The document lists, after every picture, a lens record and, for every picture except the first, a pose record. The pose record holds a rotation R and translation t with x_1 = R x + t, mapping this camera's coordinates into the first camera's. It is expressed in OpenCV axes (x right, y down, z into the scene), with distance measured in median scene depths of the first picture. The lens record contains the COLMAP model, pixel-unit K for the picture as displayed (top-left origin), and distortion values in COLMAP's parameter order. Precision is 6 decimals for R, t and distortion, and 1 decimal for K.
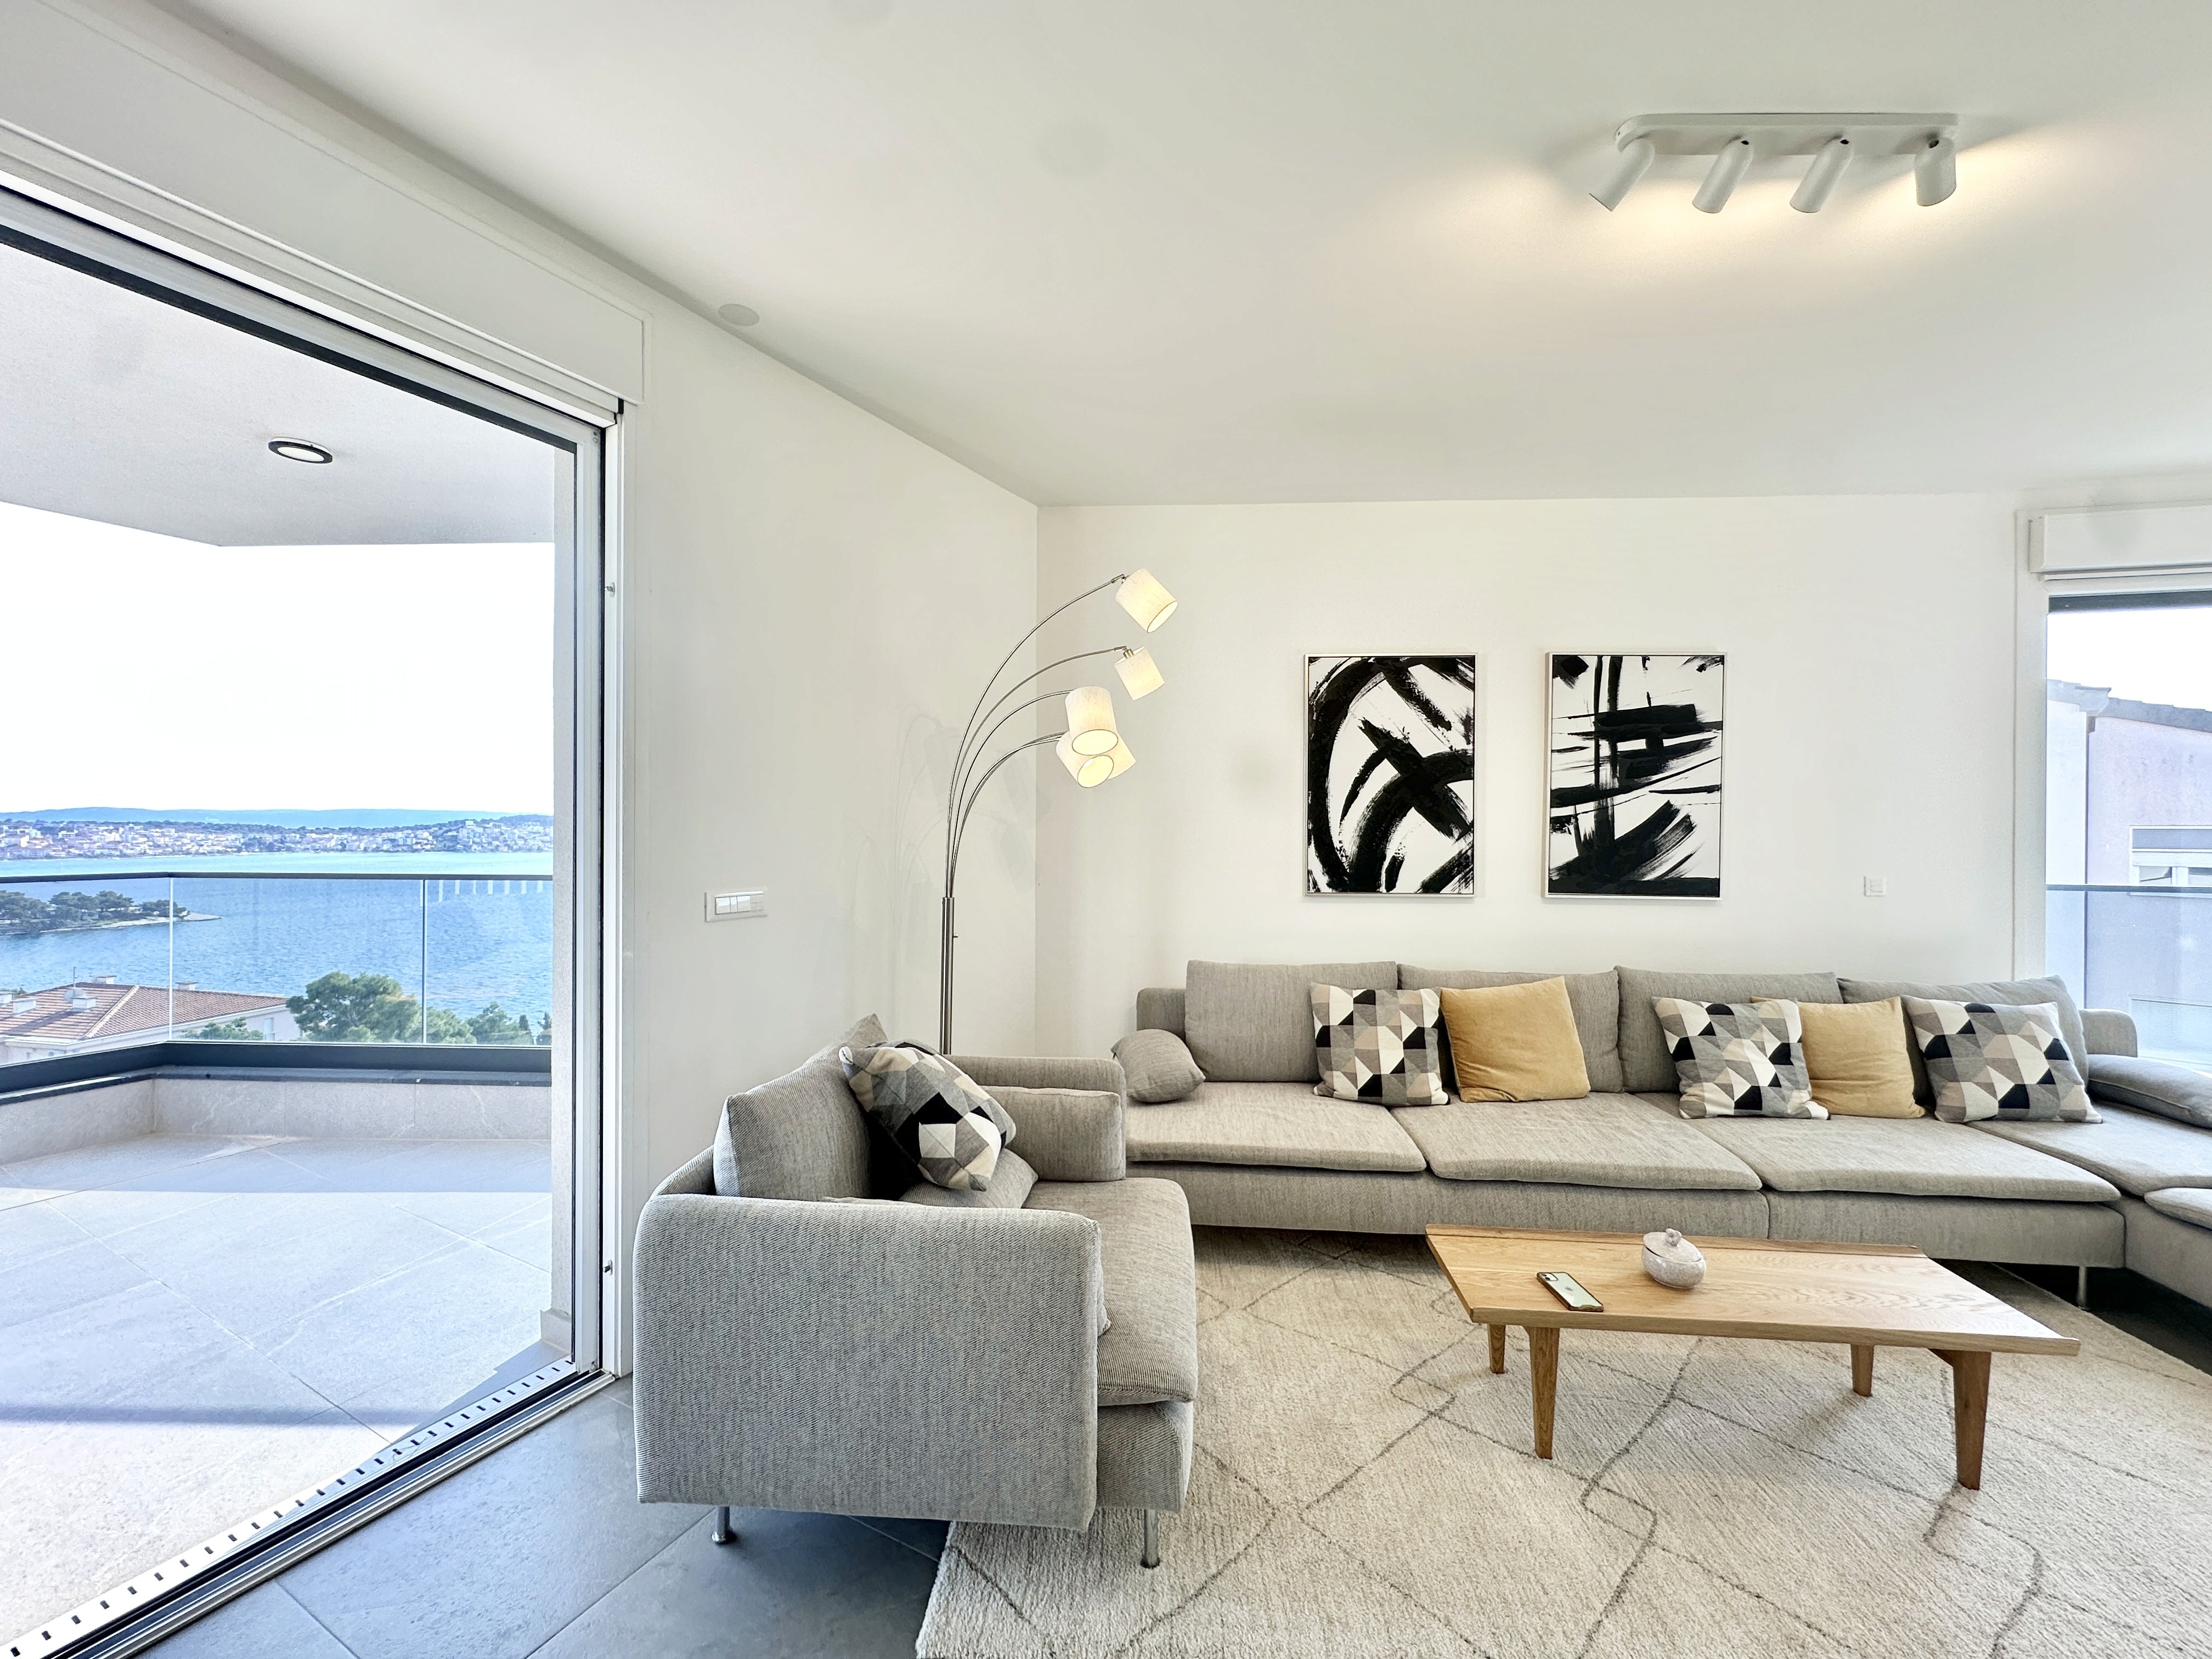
lens RADIAL K [[882.2, 0, 1106.0], [0, 882.2, 829.5], [0, 0, 1]] dist [-0.003533, -0.000256]
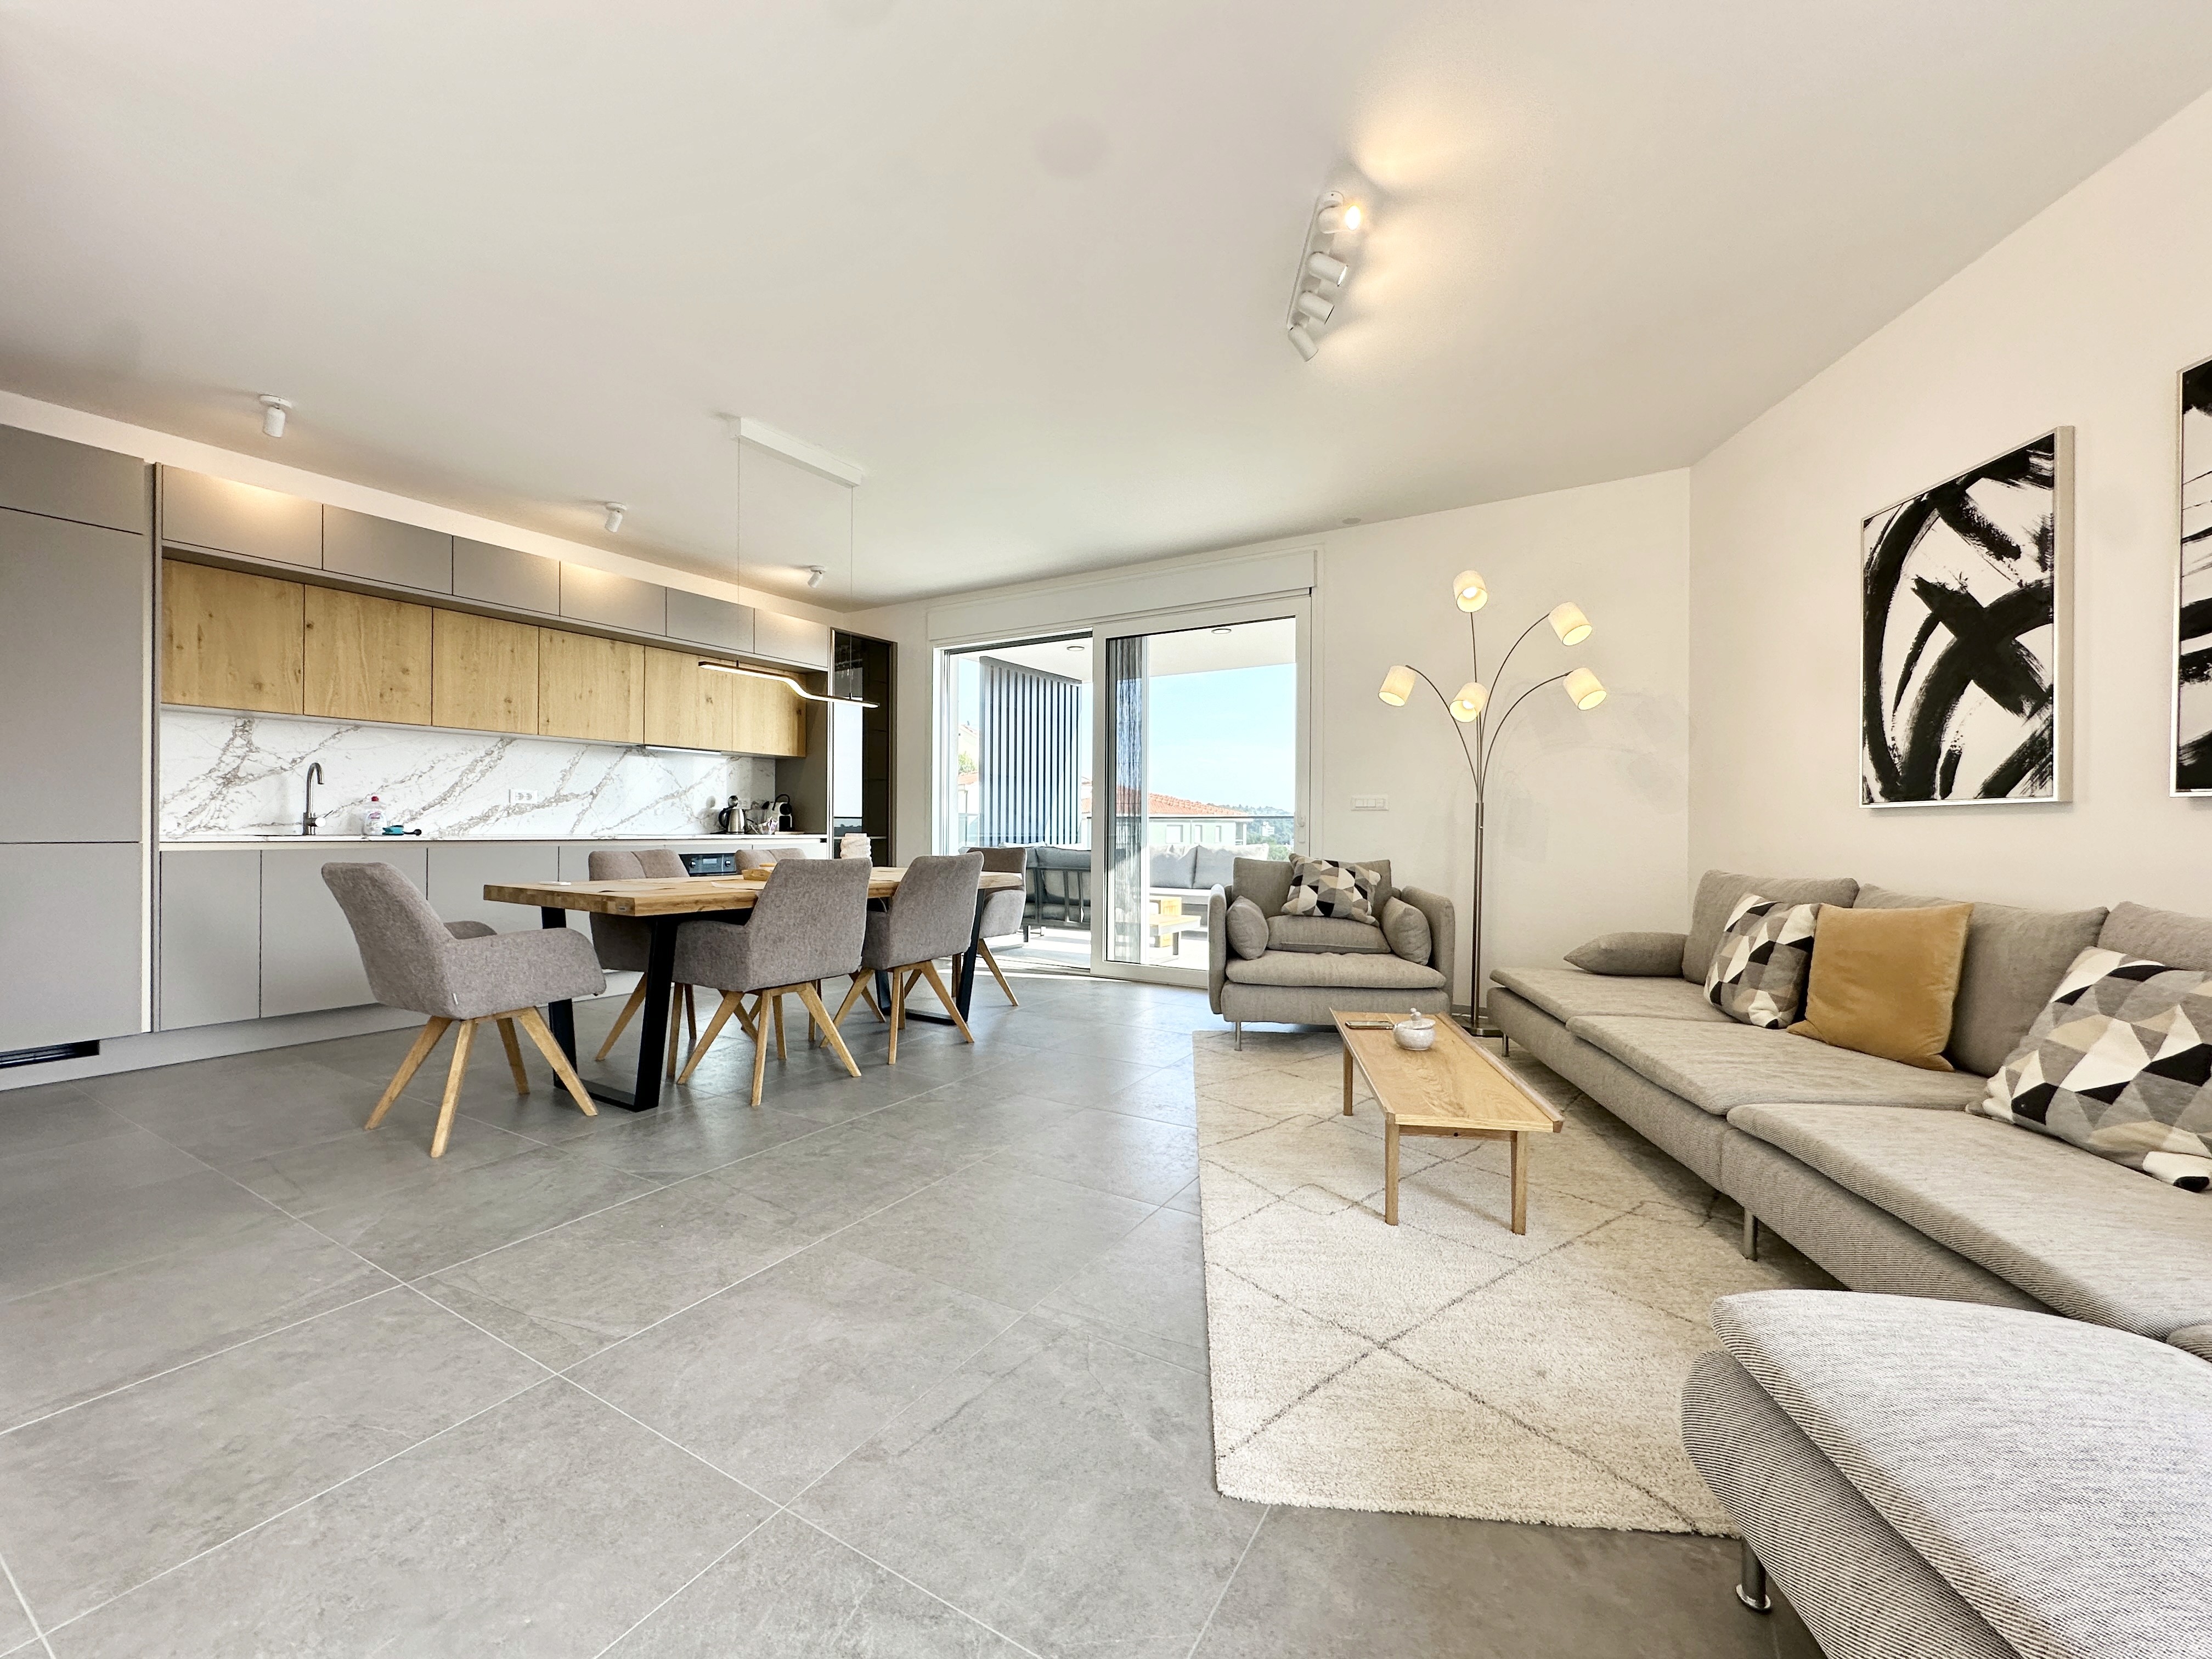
lens RADIAL K [[898.1, 0, 1106.0], [0, 898.1, 829.5], [0, 0, 1]] dist [-0.000209, 0.000482]
pose [[-0.037424, -0.004983, -0.999287, 1.120254], [-0.009922, 0.999940, -0.004615, 0.108572], [0.999250, 0.009742, -0.037471, 0.324524]]
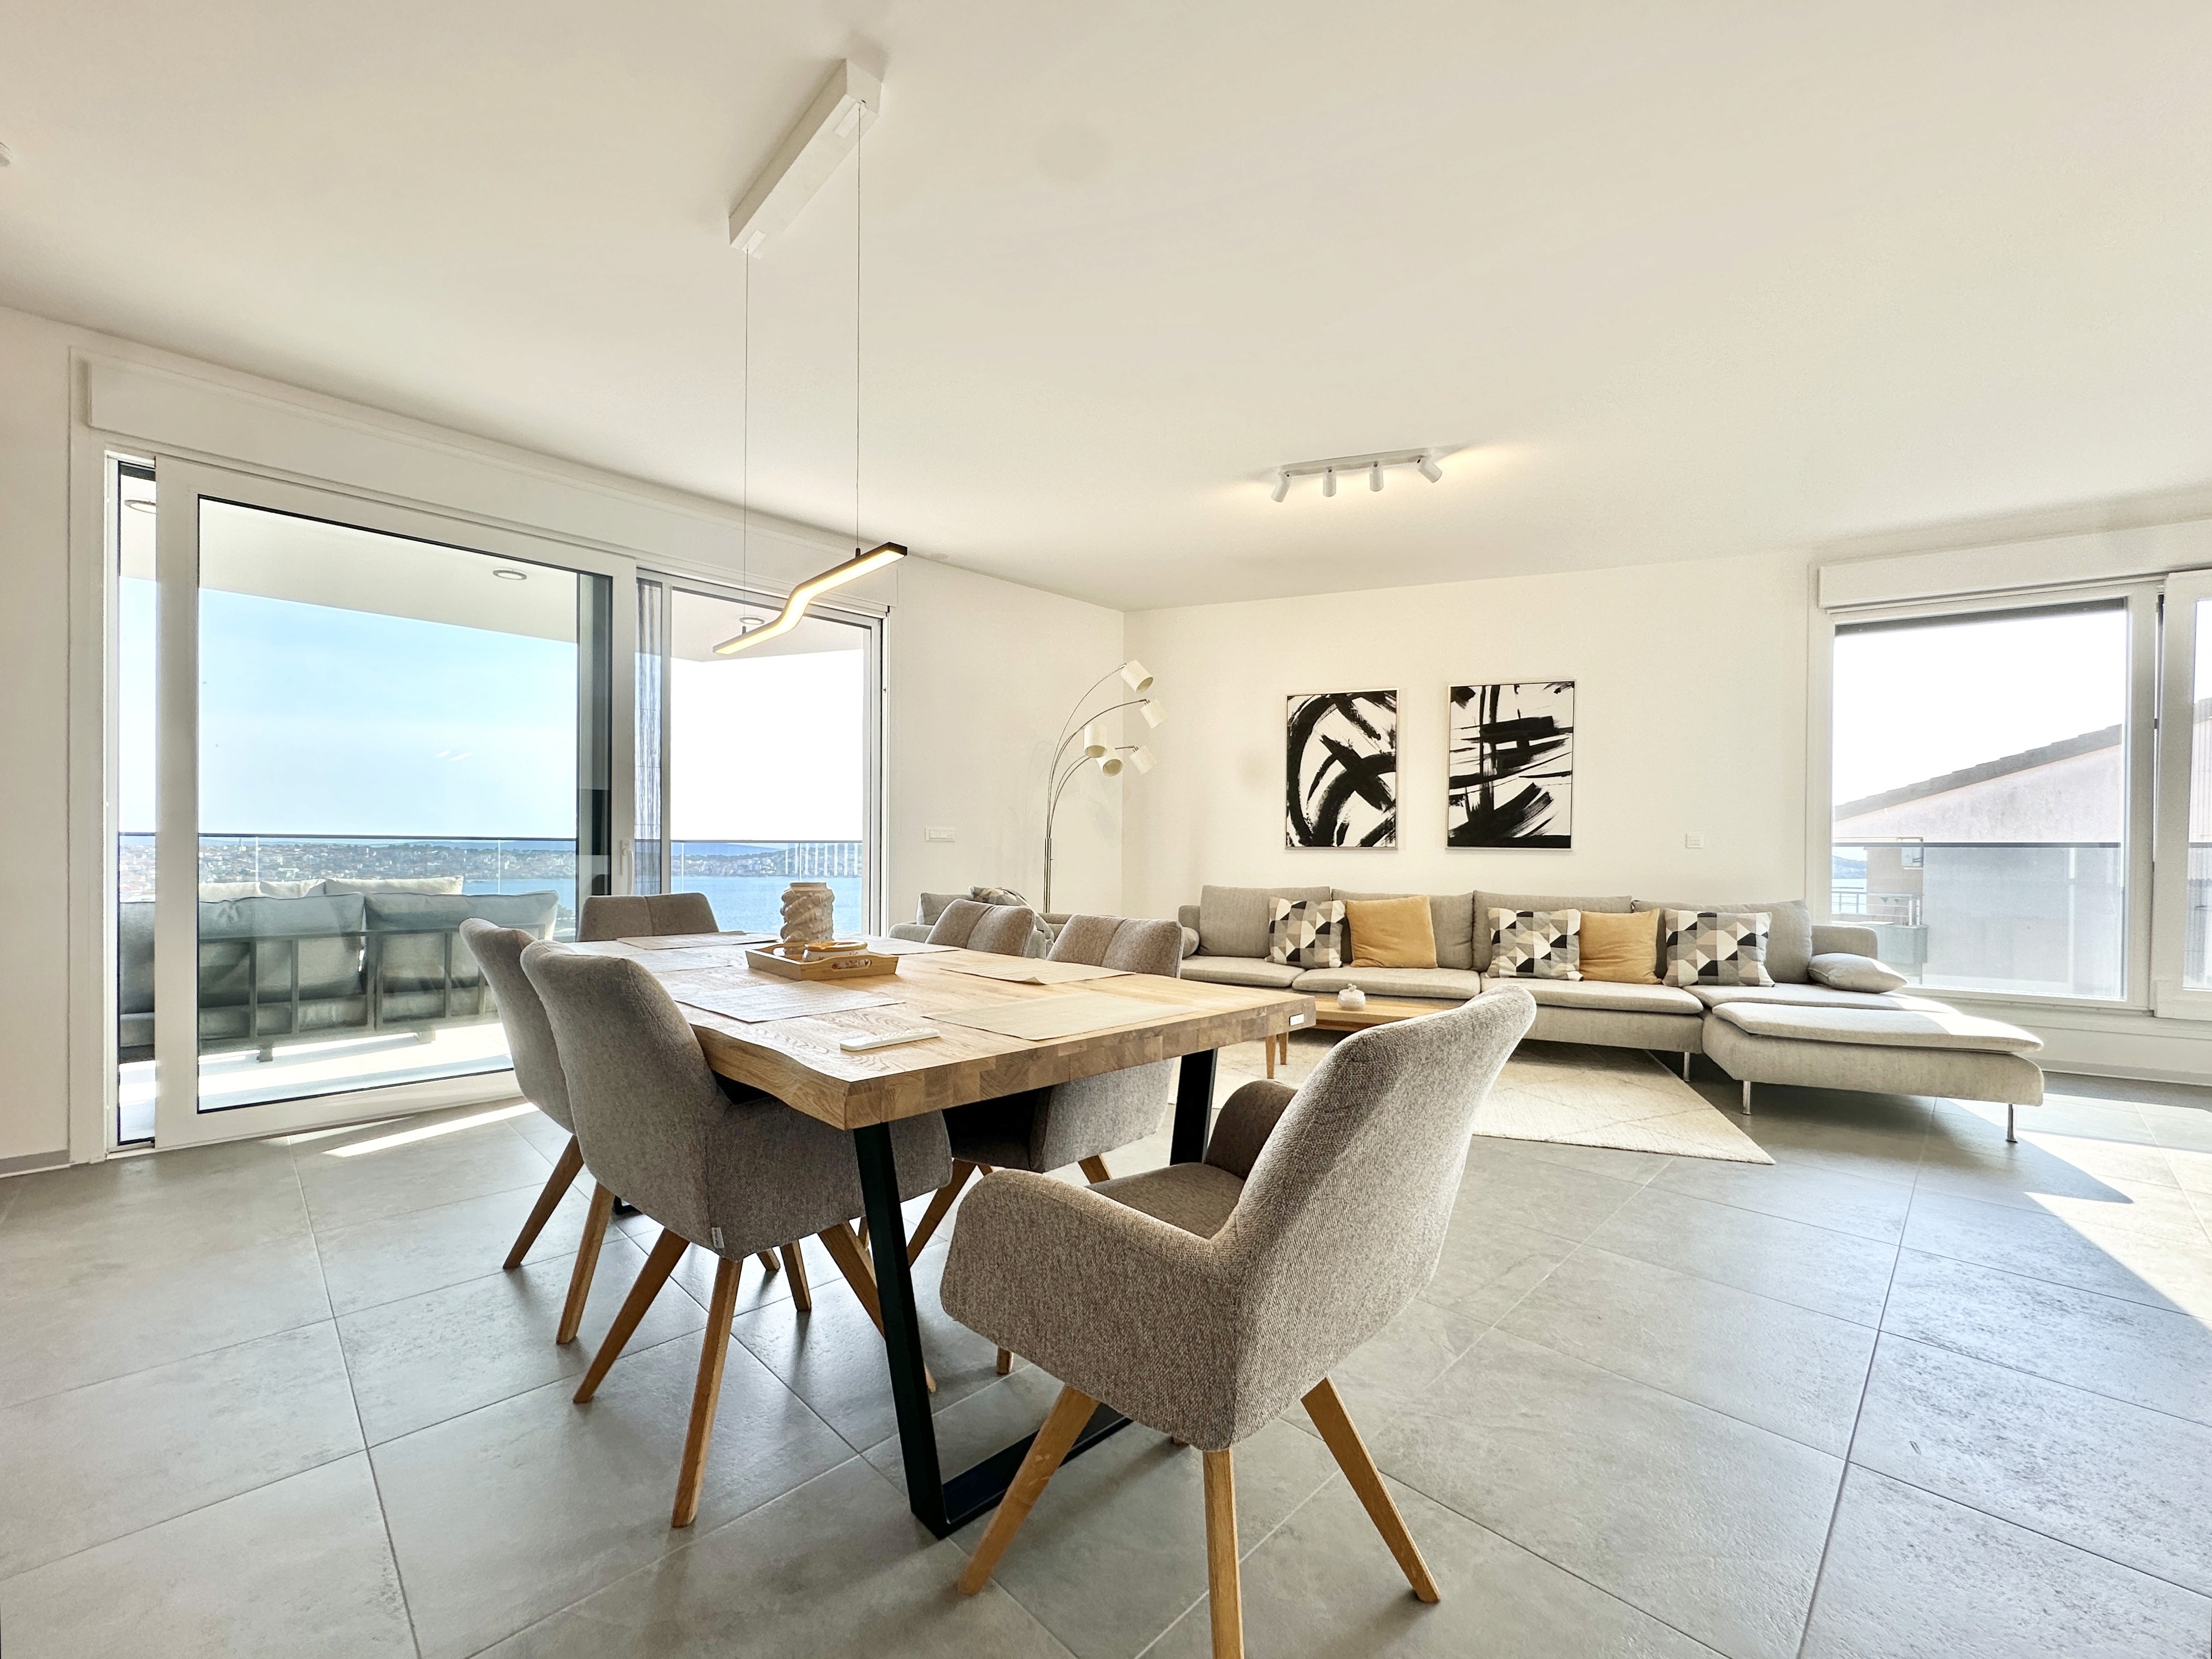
lens RADIAL K [[886.0, 0, 1110.7], [0, 886.0, 862.3], [0, 0, 1]] dist [-0.000939, 0.000113]
pose [[0.958272, 0.004100, -0.285828, 0.386052], [-0.002950, 0.999986, 0.004453, 0.094658], [0.285843, -0.003424, 0.958270, -0.607116]]
